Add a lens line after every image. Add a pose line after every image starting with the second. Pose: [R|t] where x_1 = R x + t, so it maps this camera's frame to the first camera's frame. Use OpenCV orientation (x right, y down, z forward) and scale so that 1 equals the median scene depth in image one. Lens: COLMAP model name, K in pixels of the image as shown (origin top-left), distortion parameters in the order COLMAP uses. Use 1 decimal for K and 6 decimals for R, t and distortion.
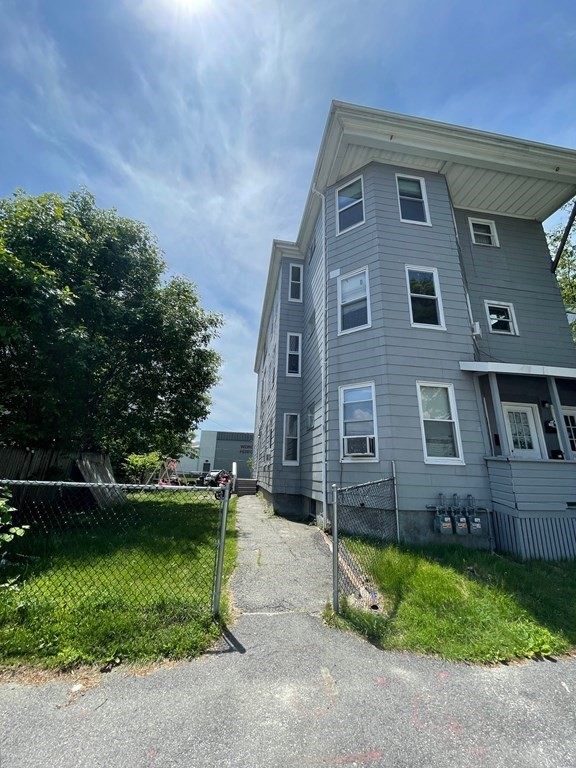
lens RADIAL K [[311.2, 0, 285.7], [0, 311.2, 383.1], [0, 0, 1]] dist [-0.003712, 0.001004]
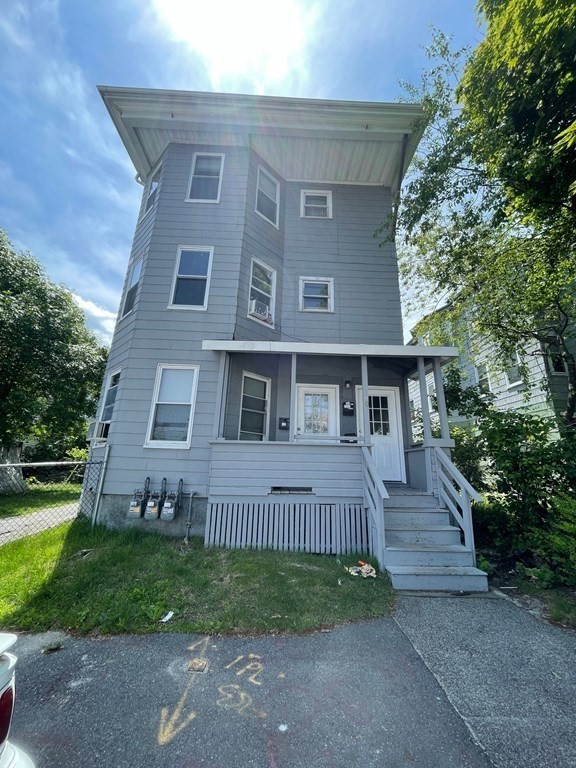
lens RADIAL K [[311.2, 0, 287.9], [0, 311.2, 383.9], [0, 0, 1]] dist [-0.003712, 0.001004]
pose [[0.992788, -0.035176, -0.114602, 0.781181], [0.036271, 0.999314, 0.007477, 0.053221], [0.114261, -0.011579, 0.993383, 0.067403]]
